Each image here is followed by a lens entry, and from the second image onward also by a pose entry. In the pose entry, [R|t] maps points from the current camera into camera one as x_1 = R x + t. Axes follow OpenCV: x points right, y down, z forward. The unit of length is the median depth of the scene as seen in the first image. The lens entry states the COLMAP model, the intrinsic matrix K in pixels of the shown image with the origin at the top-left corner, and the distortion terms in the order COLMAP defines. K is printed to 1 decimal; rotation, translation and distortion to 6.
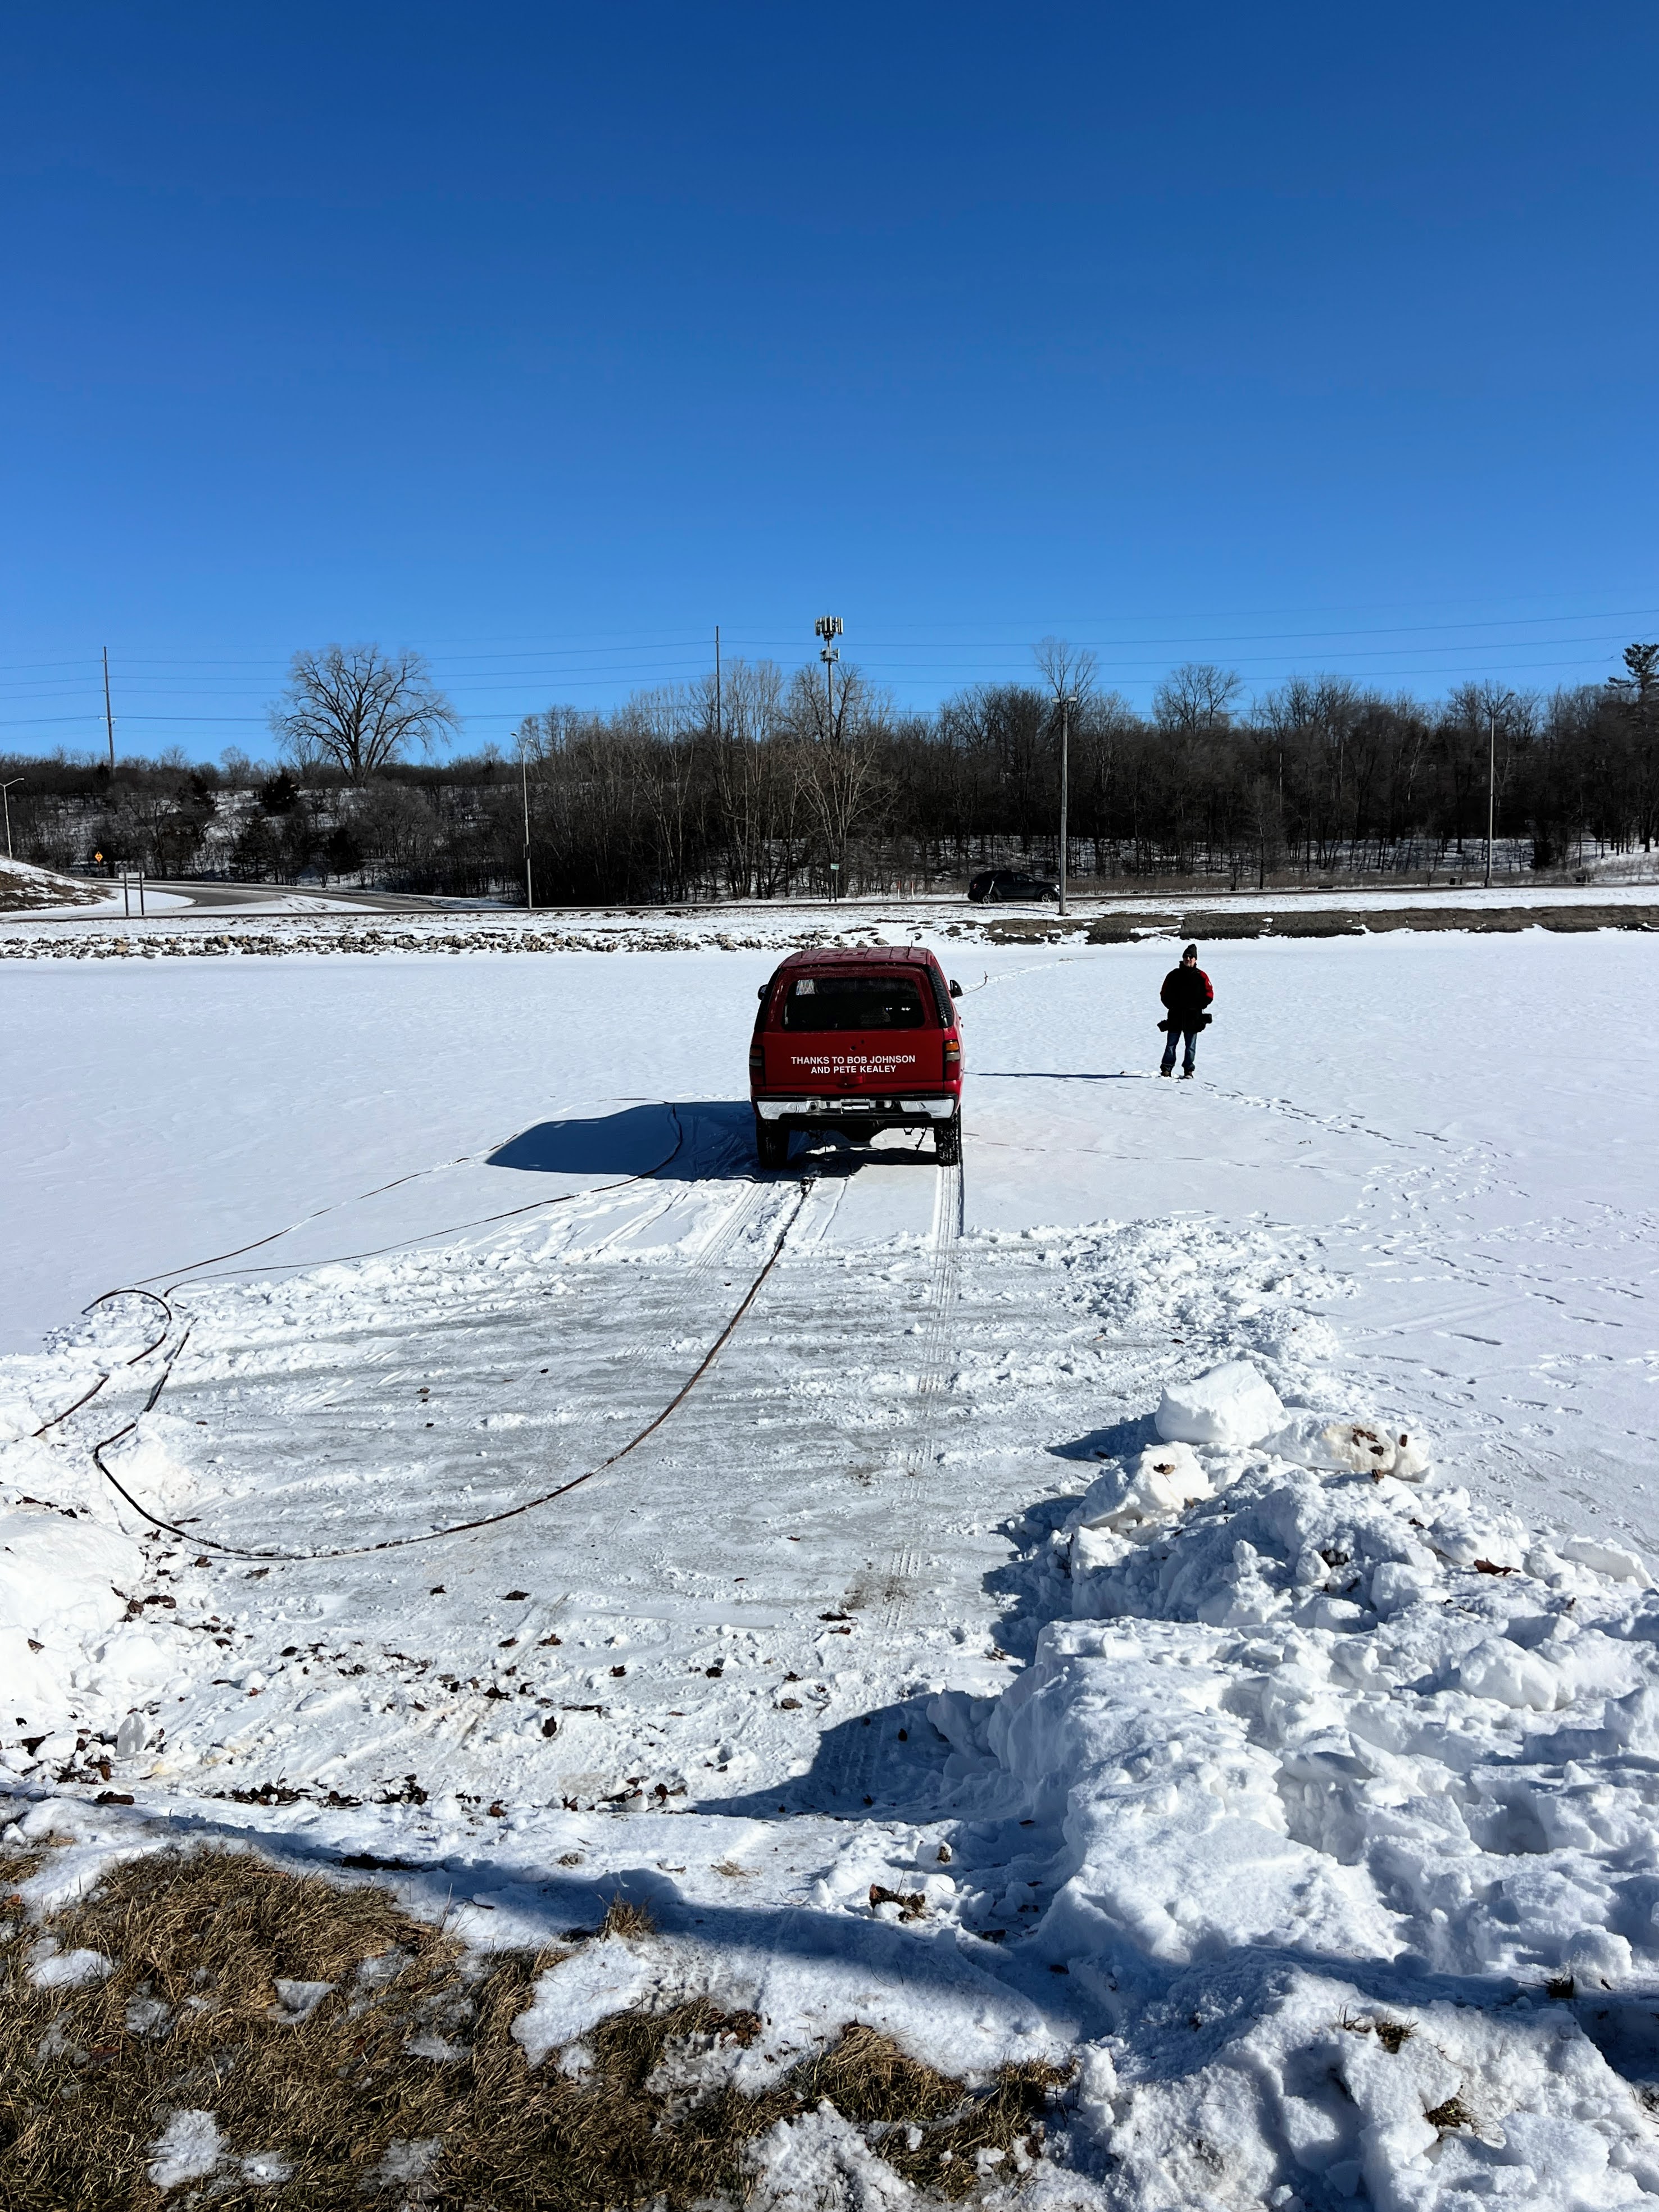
lens RADIAL K [[1708.6, 0, 829.5], [0, 1708.6, 1106.0], [0, 0, 1]] dist [0.143847, -0.325082]
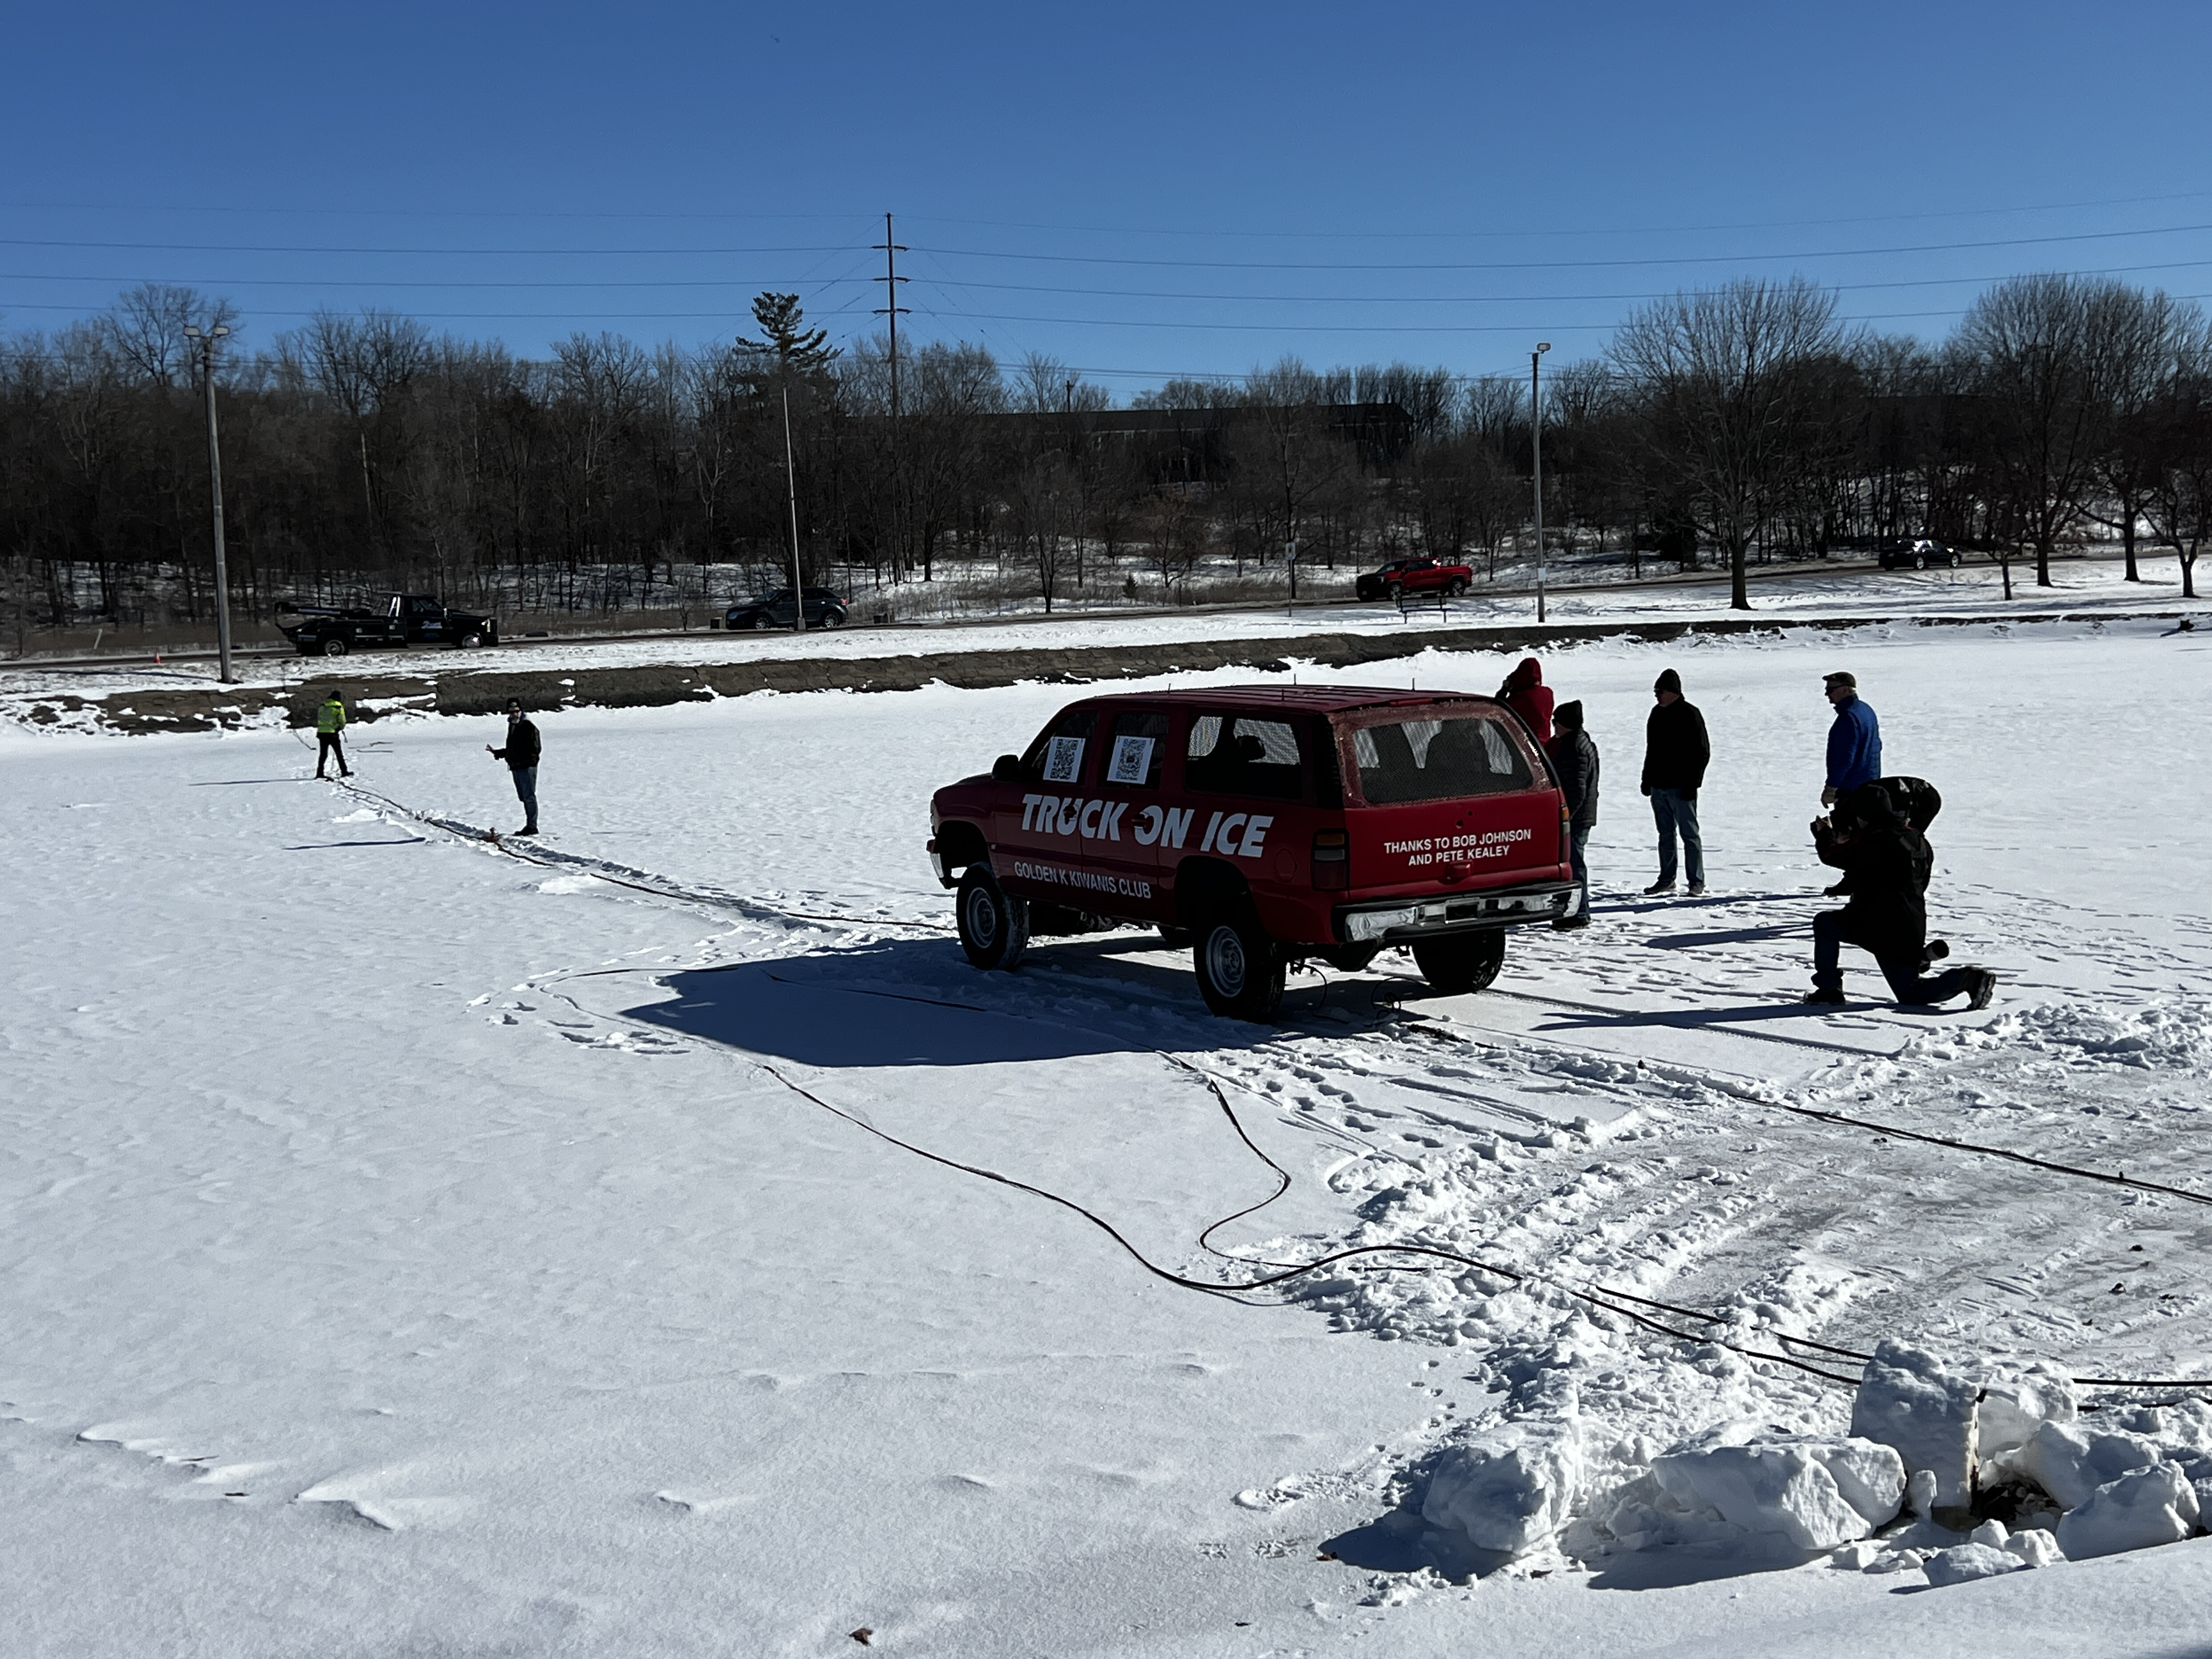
lens RADIAL K [[2677.3, 0, 1106.0], [0, 2677.3, 829.5], [0, 0, 1]] dist [0.282370, -0.966085]
pose [[0.833941, -0.061969, 0.548363, -0.132761], [0.093639, 0.995156, -0.029945, -0.002490], [-0.543851, 0.076320, 0.835704, 0.035920]]
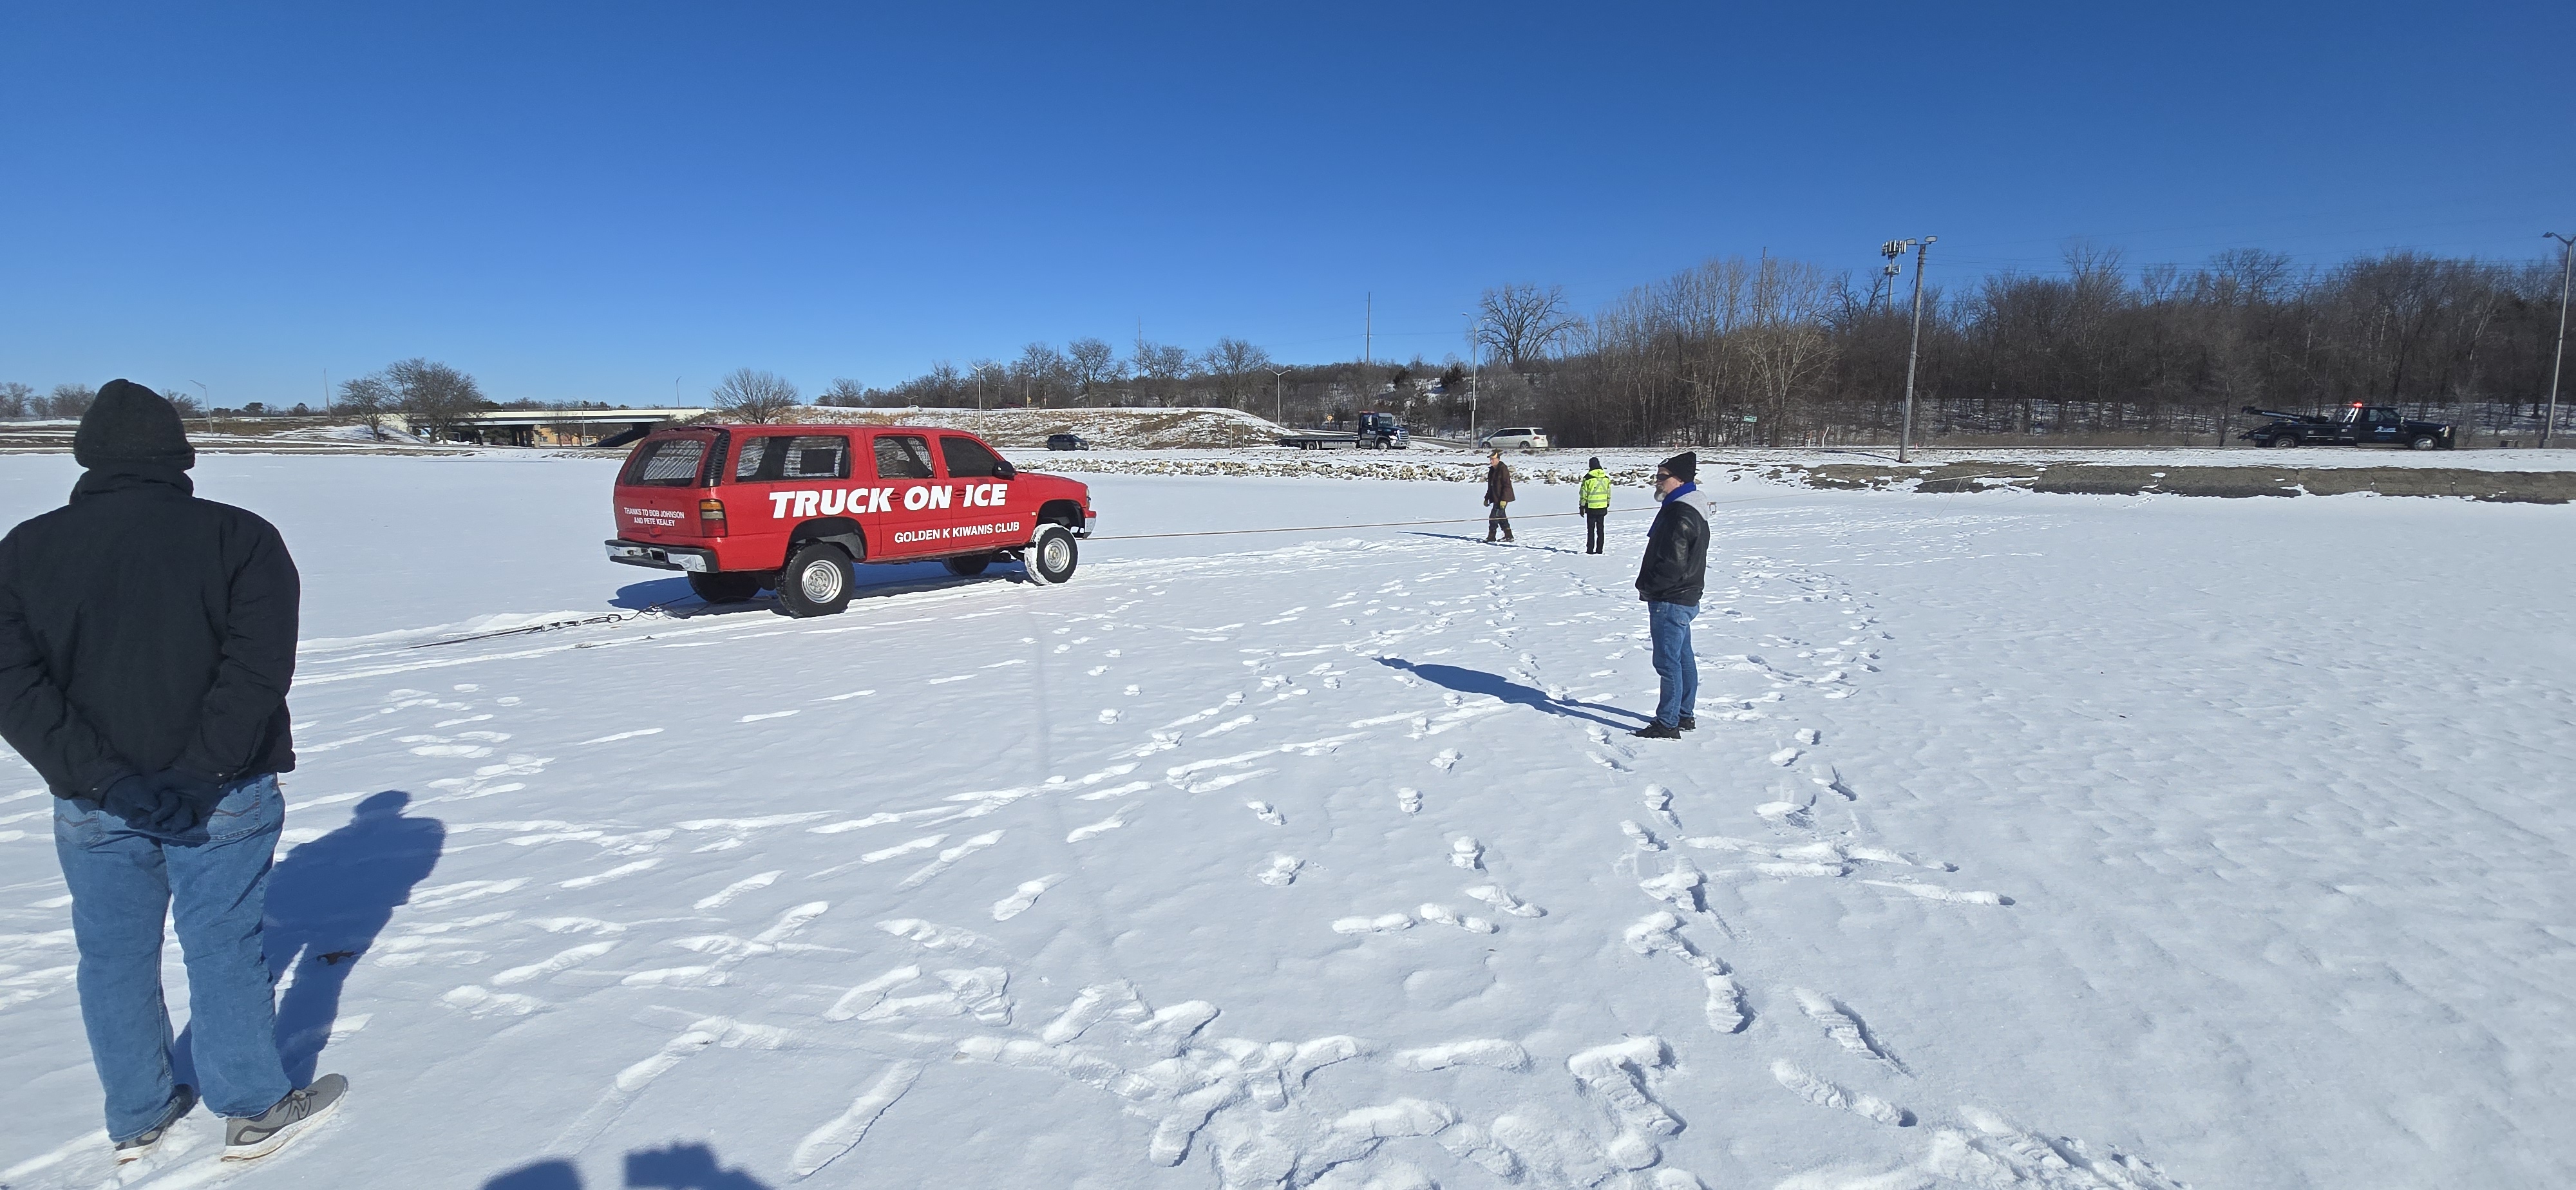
lens RADIAL K [[1041.5, 0, 1288.0], [0, 1041.5, 595.0], [0, 0, 1]] dist [0.010671, -0.006904]
pose [[0.852419, 0.093987, -0.514343, 0.147941], [-0.085443, 0.995527, 0.040311, -0.029295], [0.515831, 0.009585, 0.856637, 0.303308]]
